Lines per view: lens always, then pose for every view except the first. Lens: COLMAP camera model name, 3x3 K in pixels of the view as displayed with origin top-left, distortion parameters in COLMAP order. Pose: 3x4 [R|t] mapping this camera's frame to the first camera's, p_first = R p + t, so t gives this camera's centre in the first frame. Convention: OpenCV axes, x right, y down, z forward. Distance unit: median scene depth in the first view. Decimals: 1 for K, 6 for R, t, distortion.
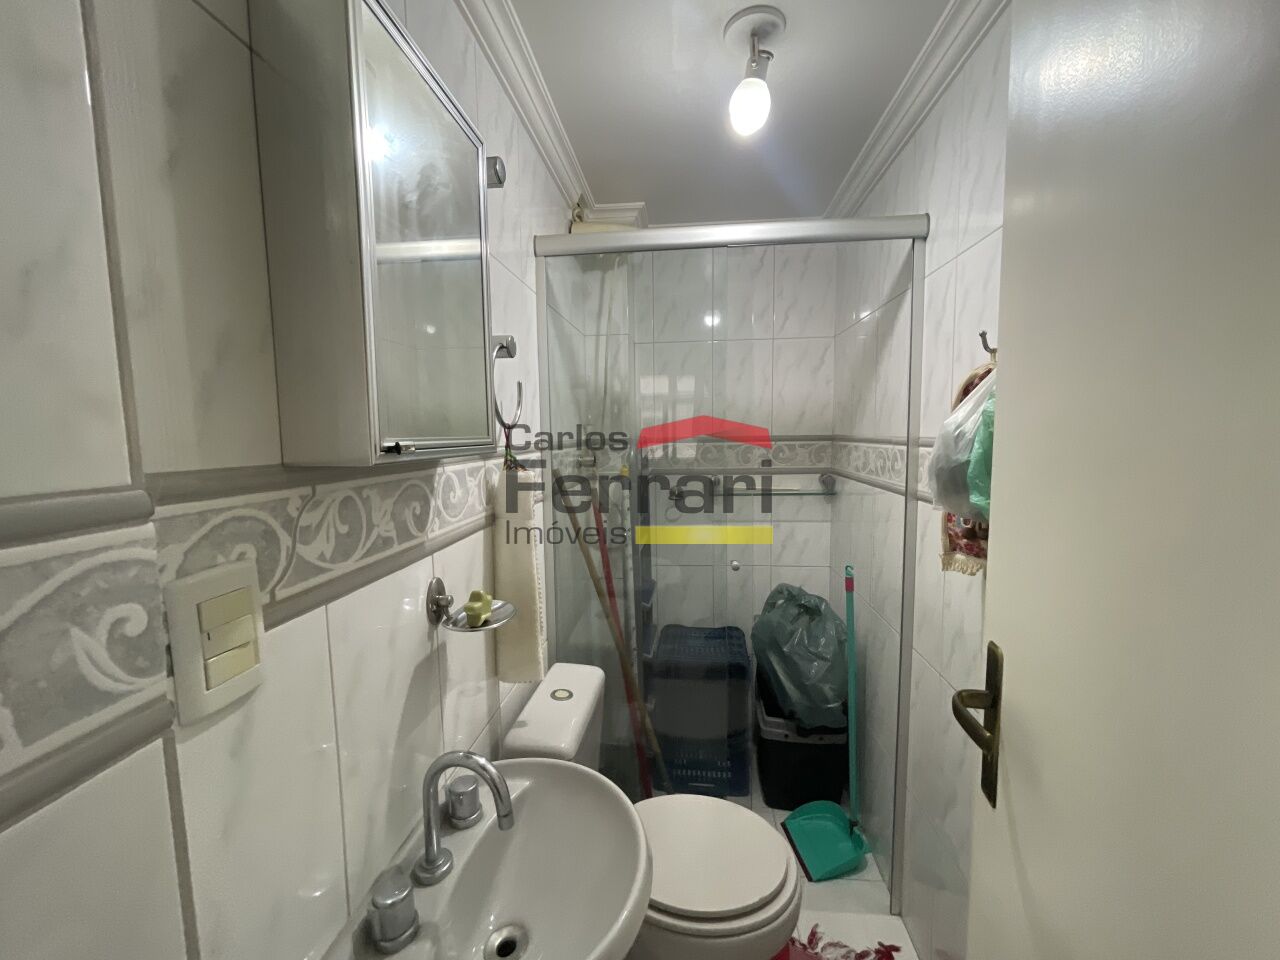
lens RADIAL K [[516.0, 0, 640.0], [0, 516.0, 480.0], [0, 0, 1]] dist [-0.000374, -0.000139]
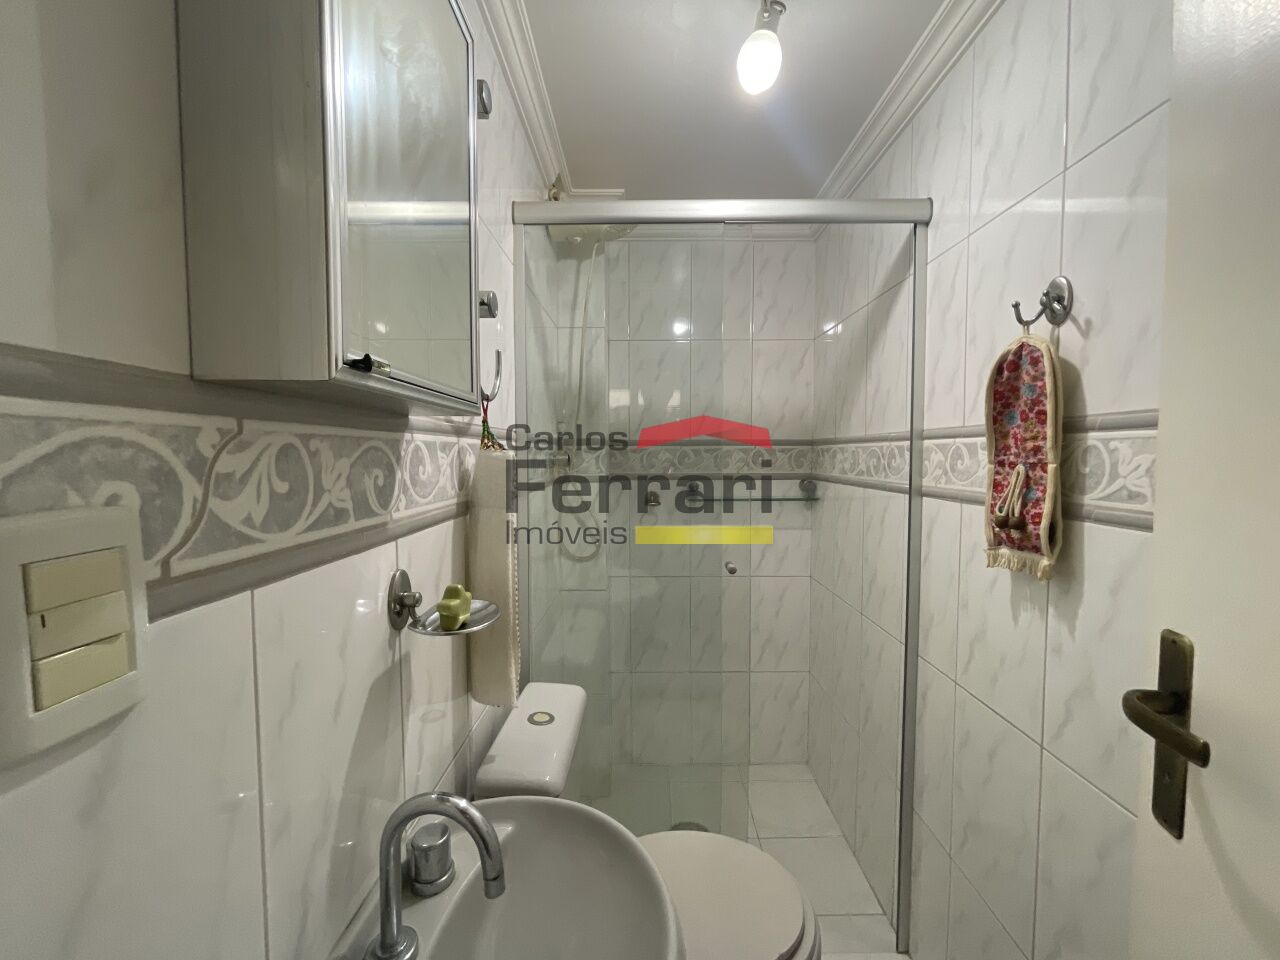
lens RADIAL K [[515.4, 0, 640.0], [0, 515.4, 480.0], [0, 0, 1]] dist [0.001892, 0.000696]
pose [[0.995584, 0.009407, 0.093403, -0.104329], [-0.005429, 0.999071, -0.042750, 0.084077], [-0.093719, 0.042054, 0.994710, 0.171354]]
